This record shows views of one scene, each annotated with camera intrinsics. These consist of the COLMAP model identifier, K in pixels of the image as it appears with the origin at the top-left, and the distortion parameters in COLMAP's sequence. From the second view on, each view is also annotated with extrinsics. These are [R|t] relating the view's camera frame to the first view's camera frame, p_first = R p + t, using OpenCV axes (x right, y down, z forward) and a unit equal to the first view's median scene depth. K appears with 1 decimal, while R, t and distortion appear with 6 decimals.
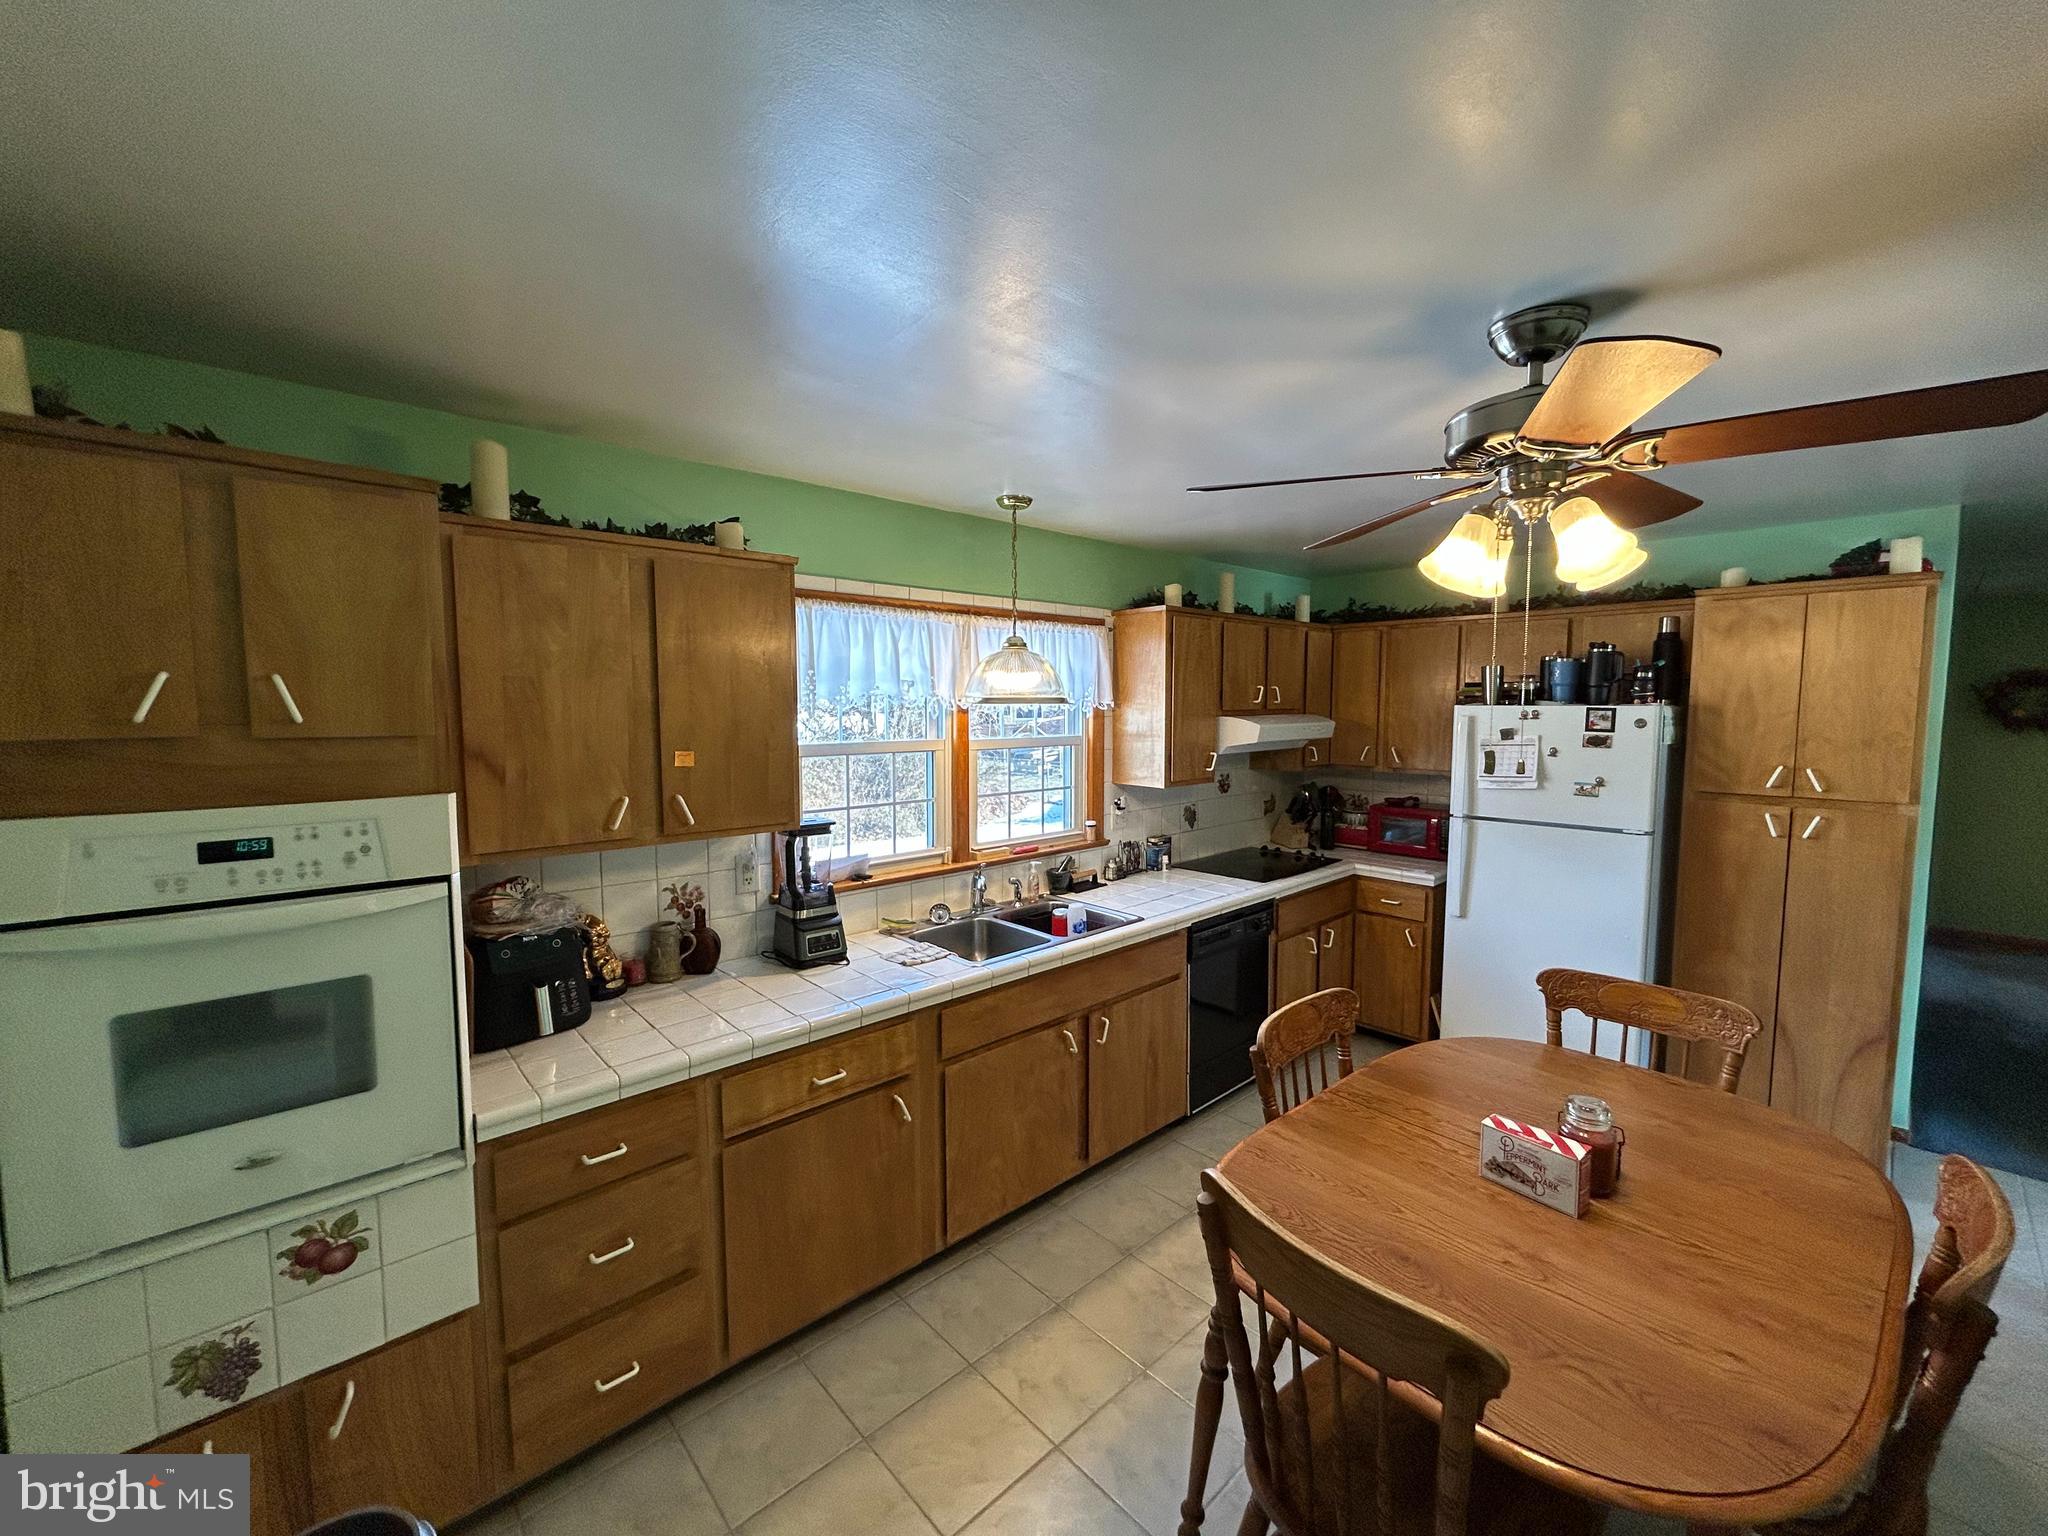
lens RADIAL K [[827.3, 0, 1023.1], [0, 827.3, 774.2], [0, 0, 1]] dist [0.001034, -0.000134]
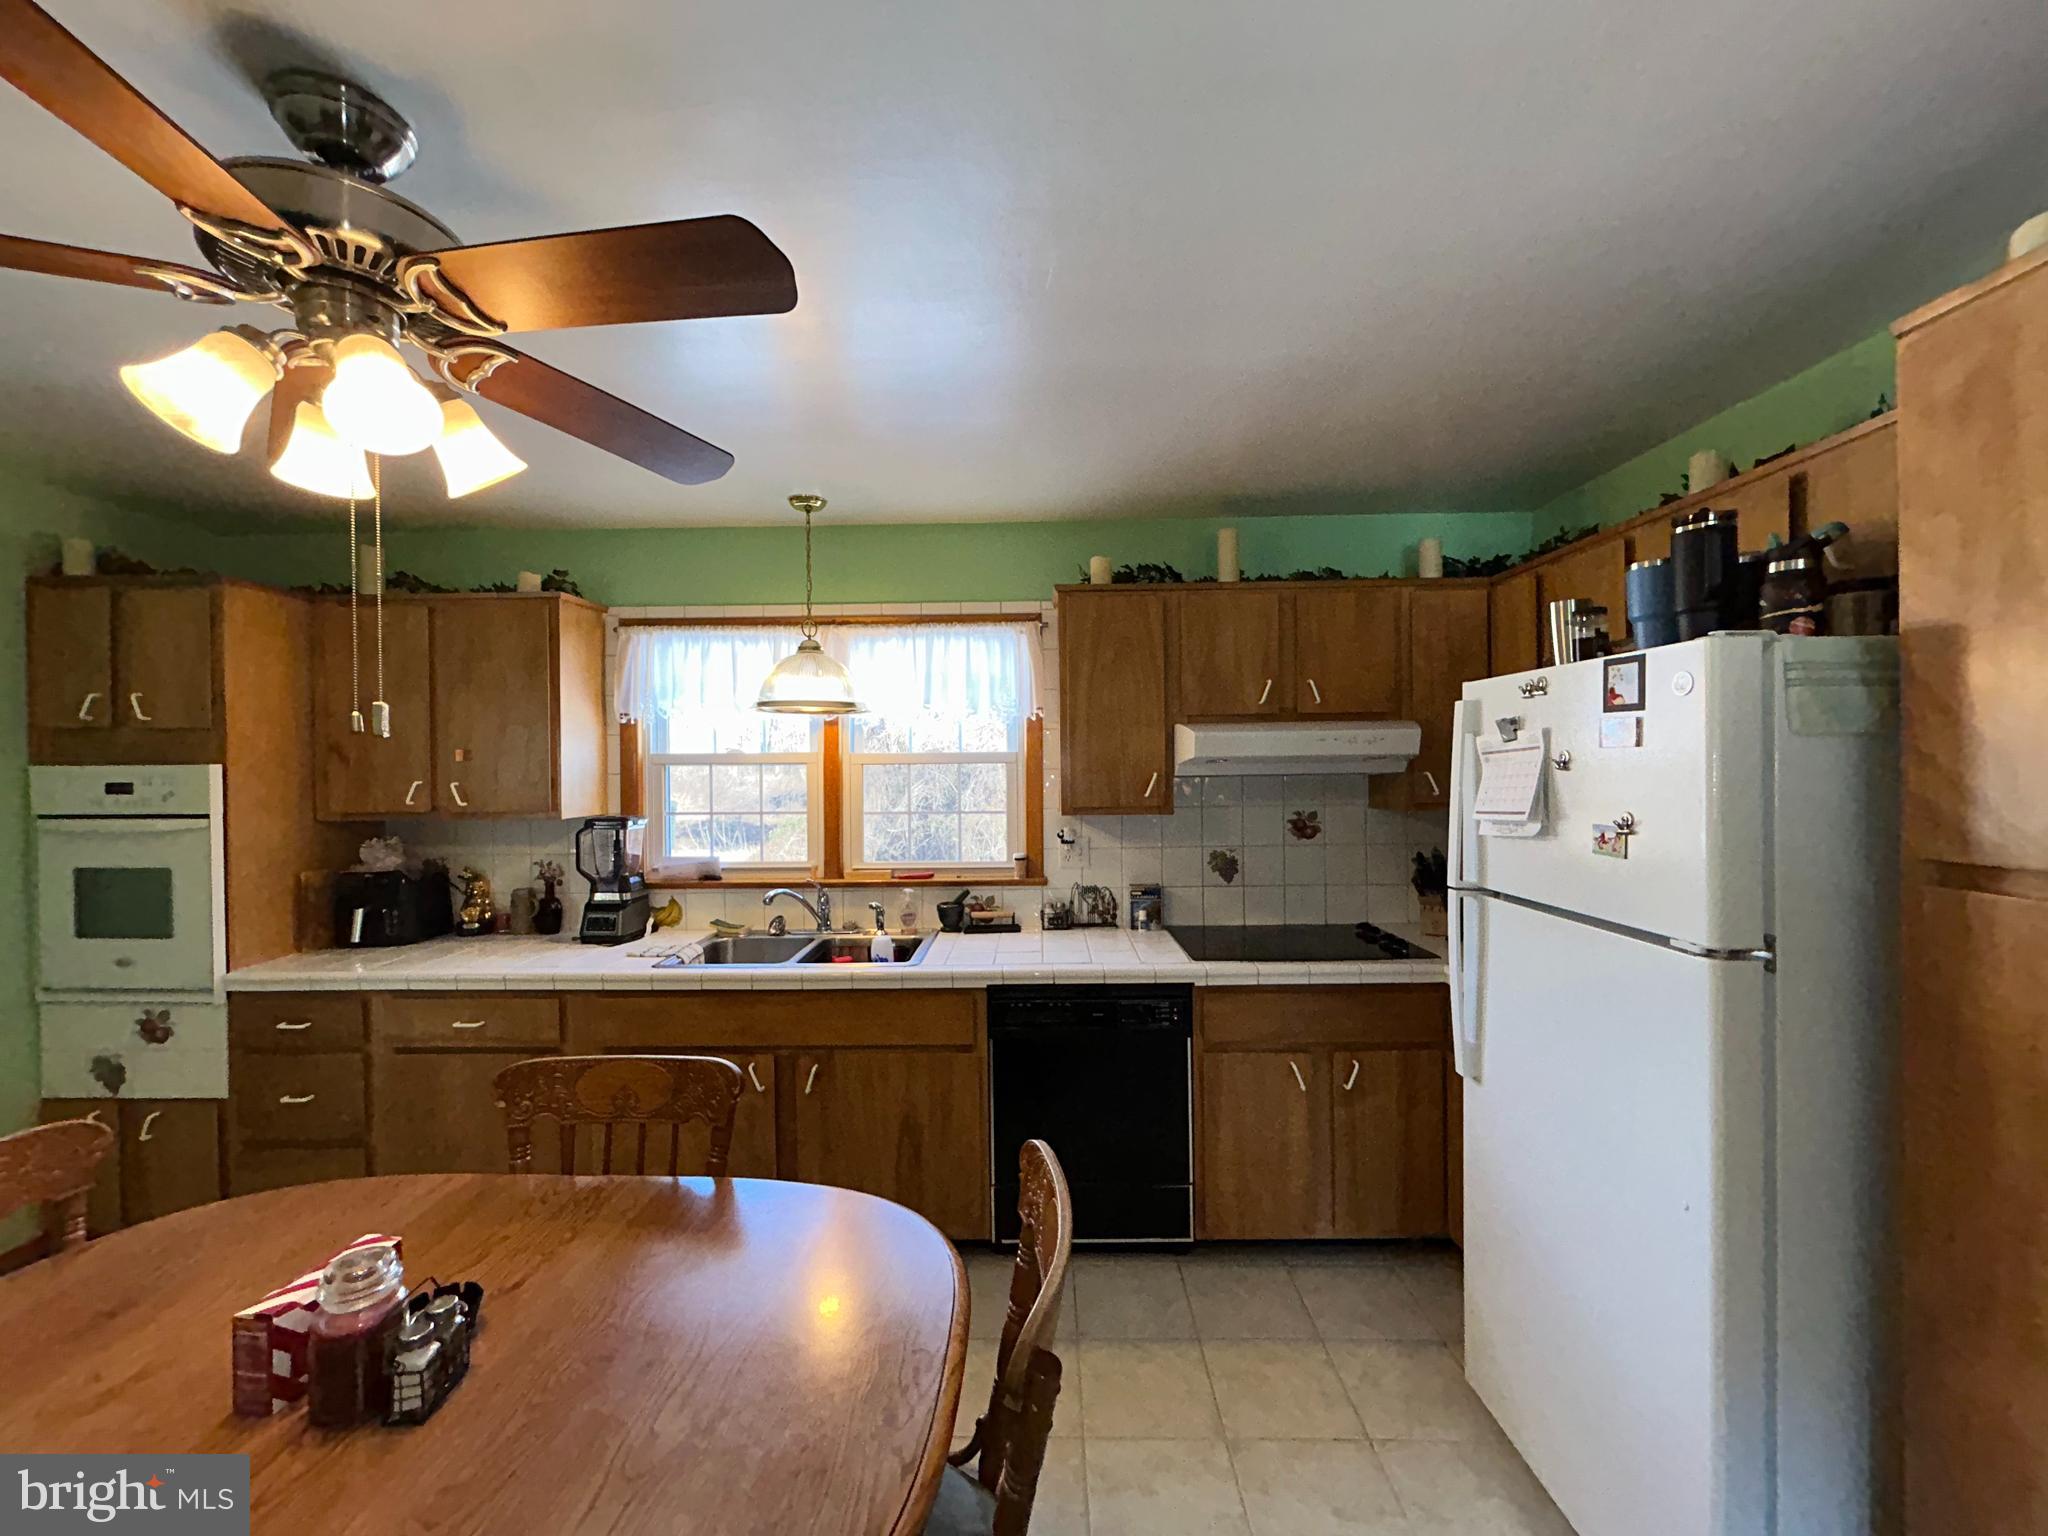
lens RADIAL K [[827.3, 0, 1023.1], [0, 827.3, 774.2], [0, 0, 1]] dist [0.001034, -0.000134]
pose [[0.720469, 0.001244, -0.693486, 0.805819], [-0.051111, 0.997374, -0.051311, 0.023276], [0.691601, 0.072413, 0.718640, 0.476689]]
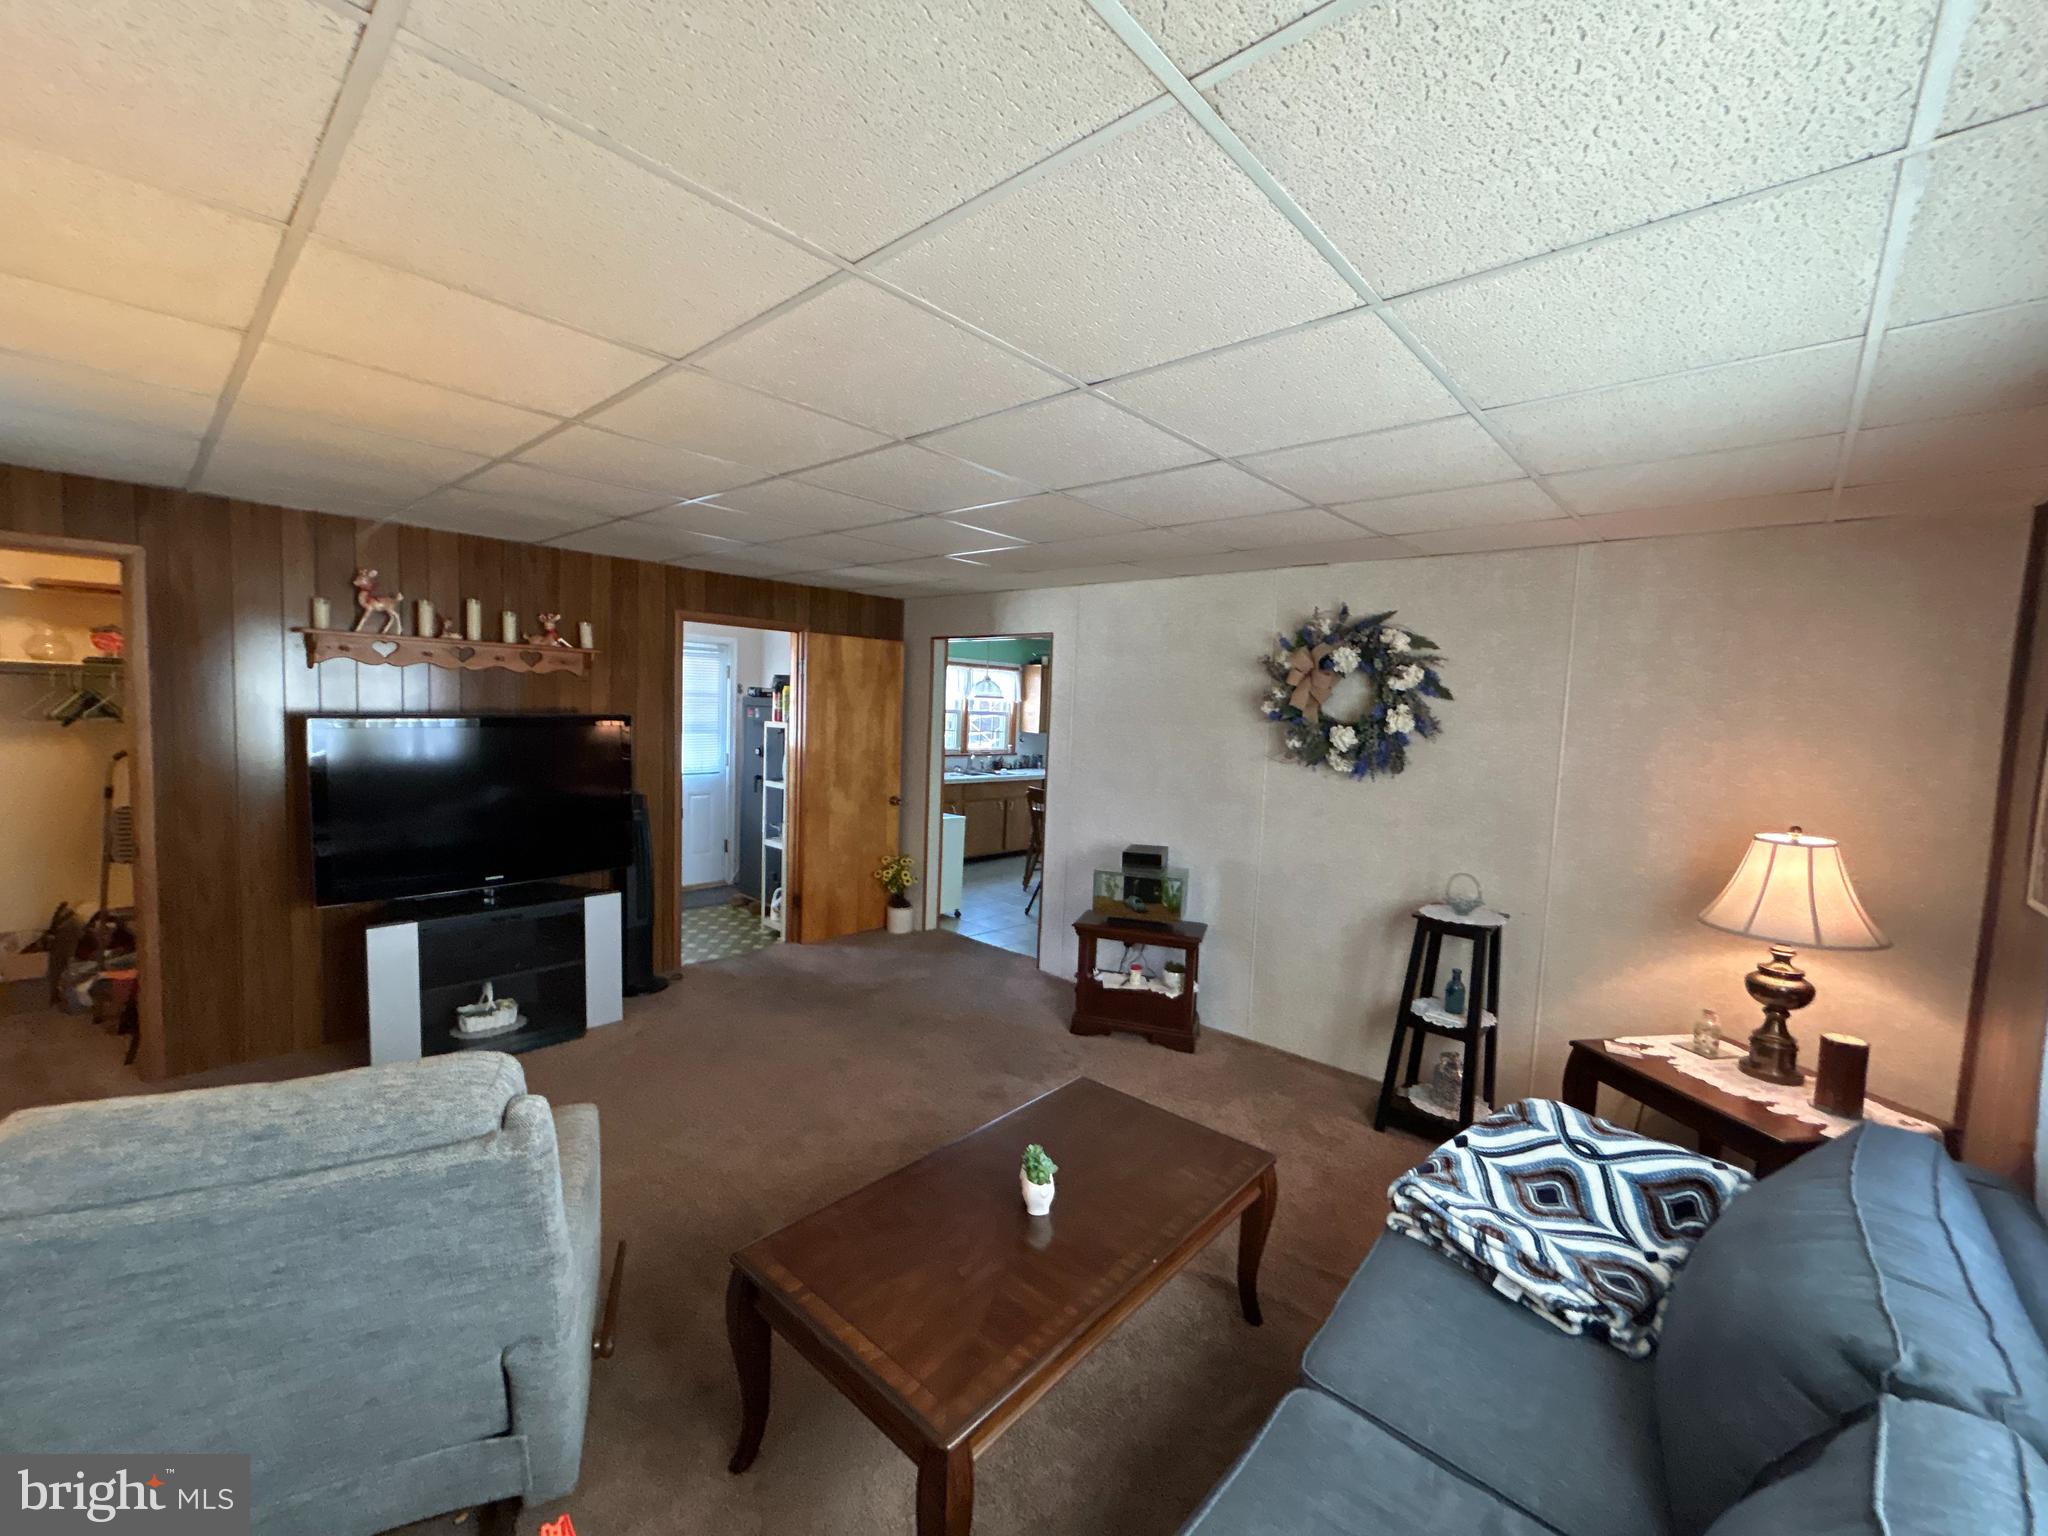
lens RADIAL K [[827.3, 0, 1023.1], [0, 827.3, 774.2], [0, 0, 1]] dist [0.001034, -0.000134]
pose [[0.993087, 0.037660, 0.111178, -0.197093], [-0.038526, 0.999242, 0.005654, 0.159239], [-0.110881, -0.009898, 0.993784, -1.907217]]
